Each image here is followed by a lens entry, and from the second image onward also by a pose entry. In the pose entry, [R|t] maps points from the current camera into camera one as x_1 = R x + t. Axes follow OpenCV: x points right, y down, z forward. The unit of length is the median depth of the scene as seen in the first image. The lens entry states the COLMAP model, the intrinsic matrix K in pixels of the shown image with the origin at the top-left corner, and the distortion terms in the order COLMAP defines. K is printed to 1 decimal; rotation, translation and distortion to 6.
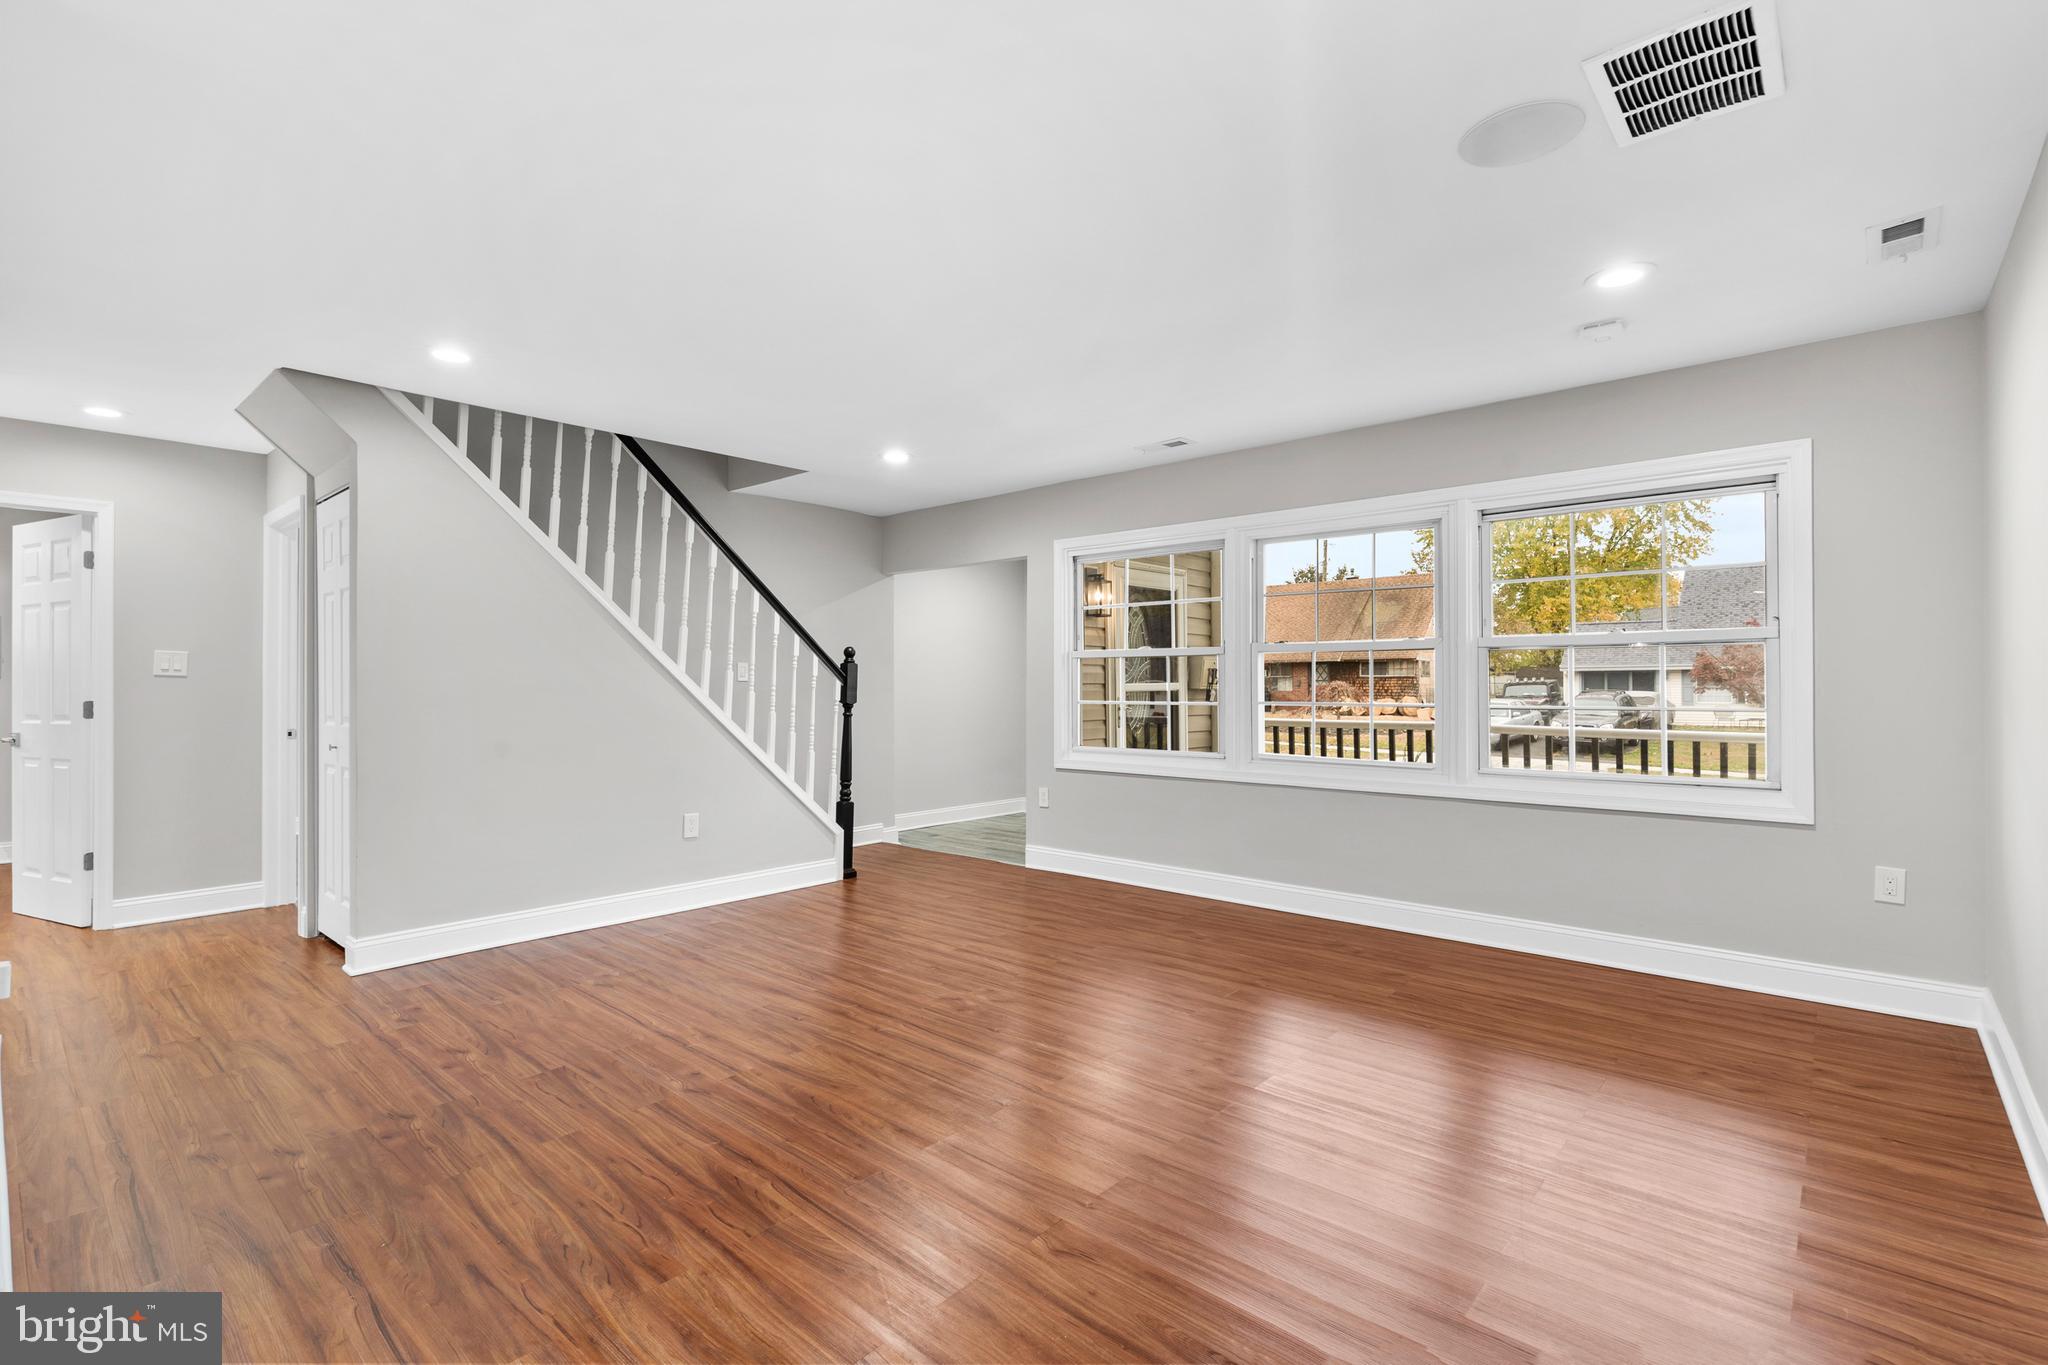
lens RADIAL K [[945.3, 0, 1023.2], [0, 945.3, 685.6], [0, 0, 1]] dist [-0.019171, 0.000972]
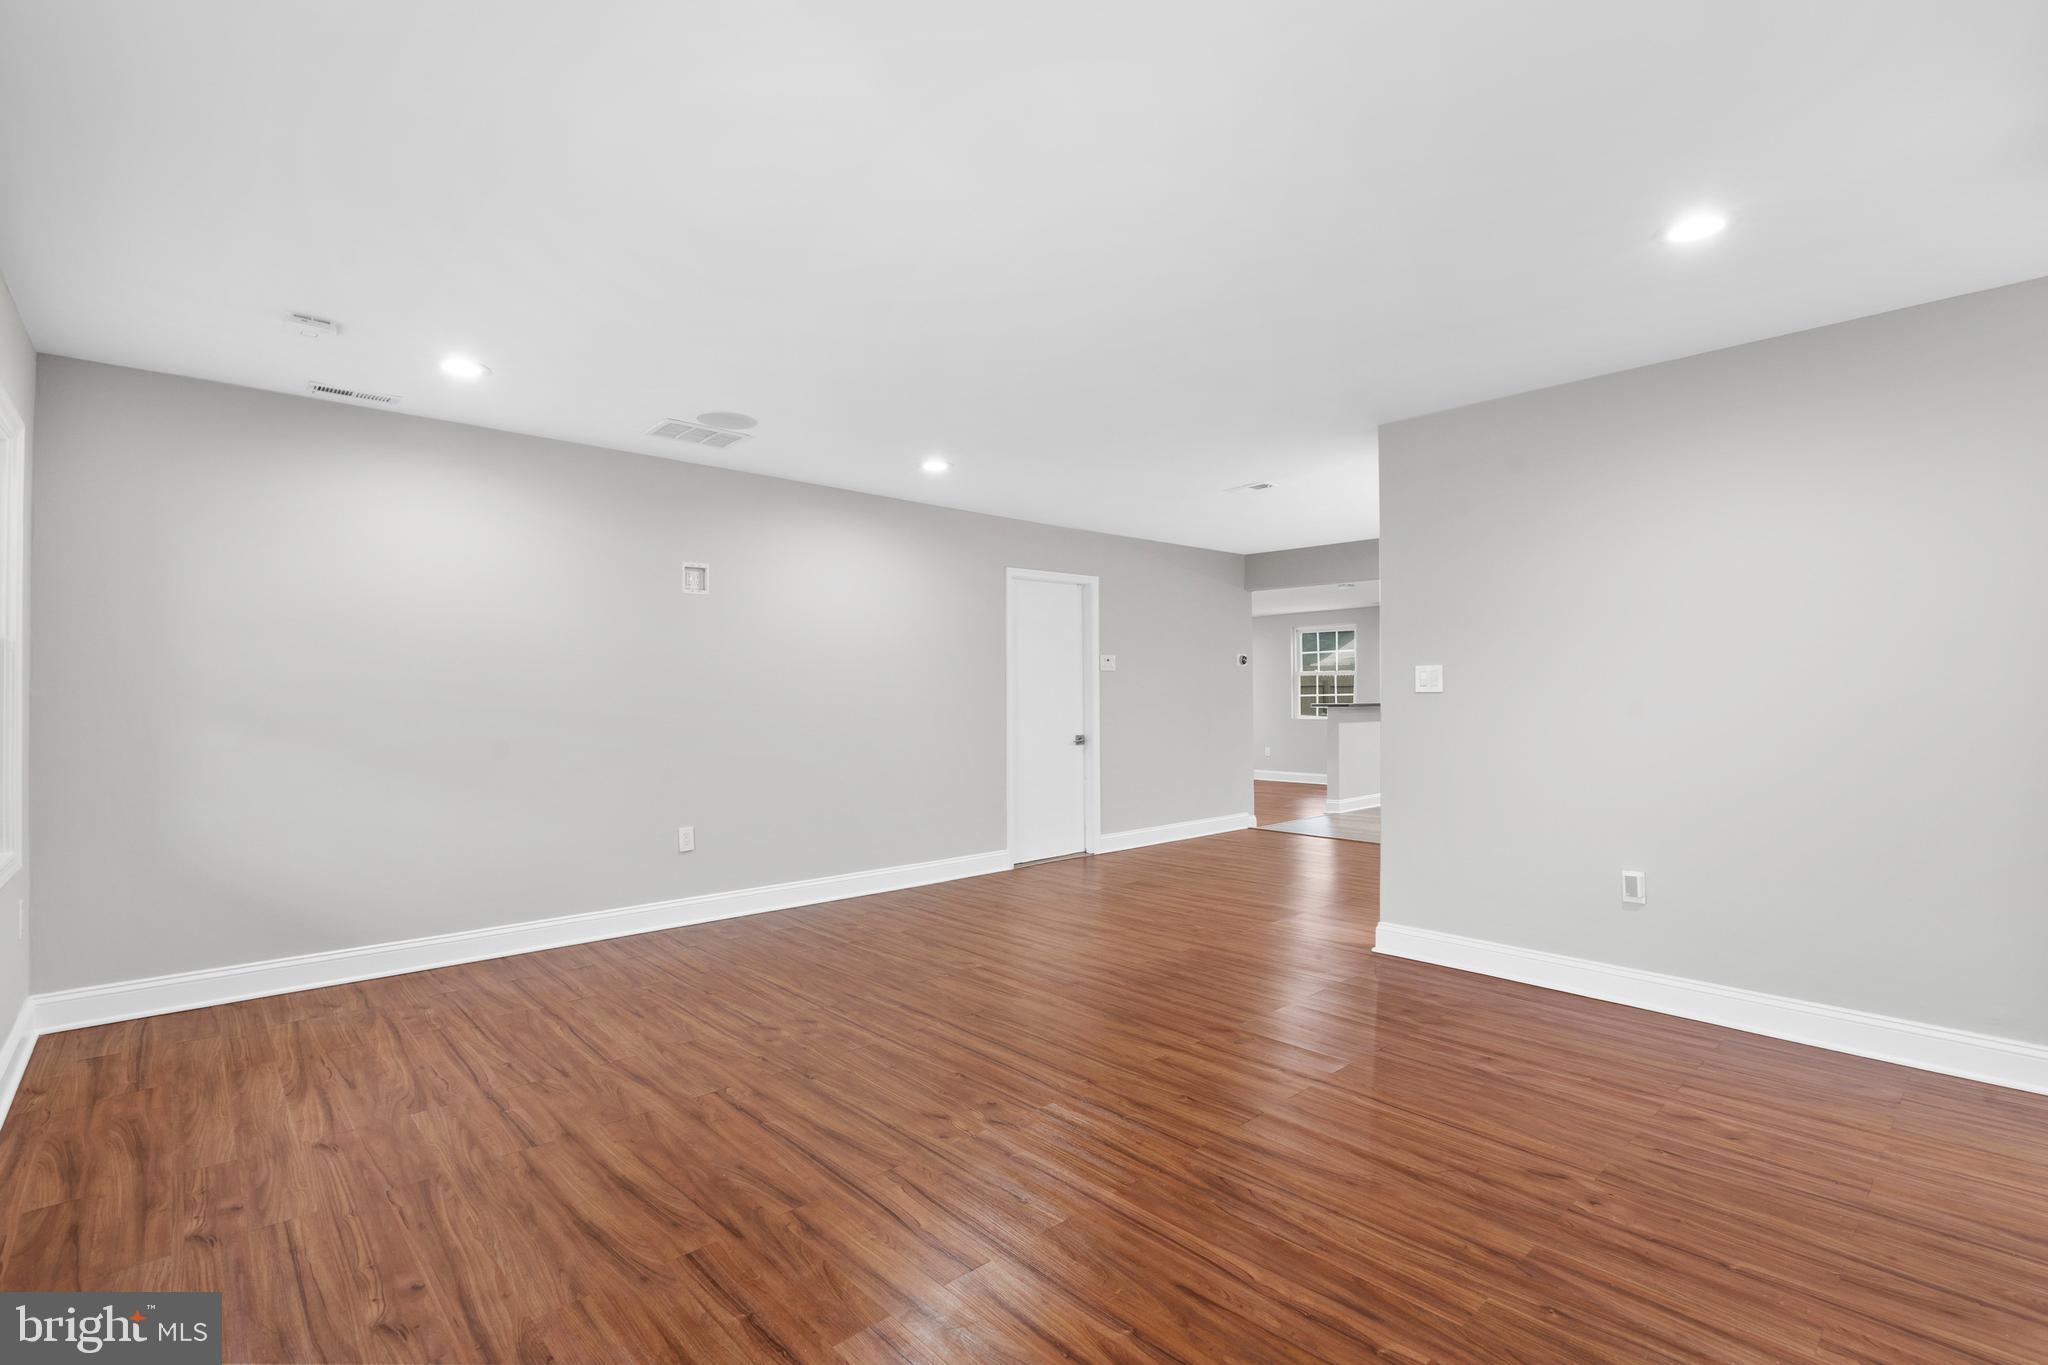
lens RADIAL K [[945.3, 0, 1024.7], [0, 945.3, 689.1], [0, 0, 1]] dist [-0.019171, 0.000972]
pose [[-0.994760, 0.010392, 0.101712, -0.174875], [0.009625, 0.999921, -0.008028, -0.002769], [-0.101788, -0.007007, -0.994781, 1.753229]]
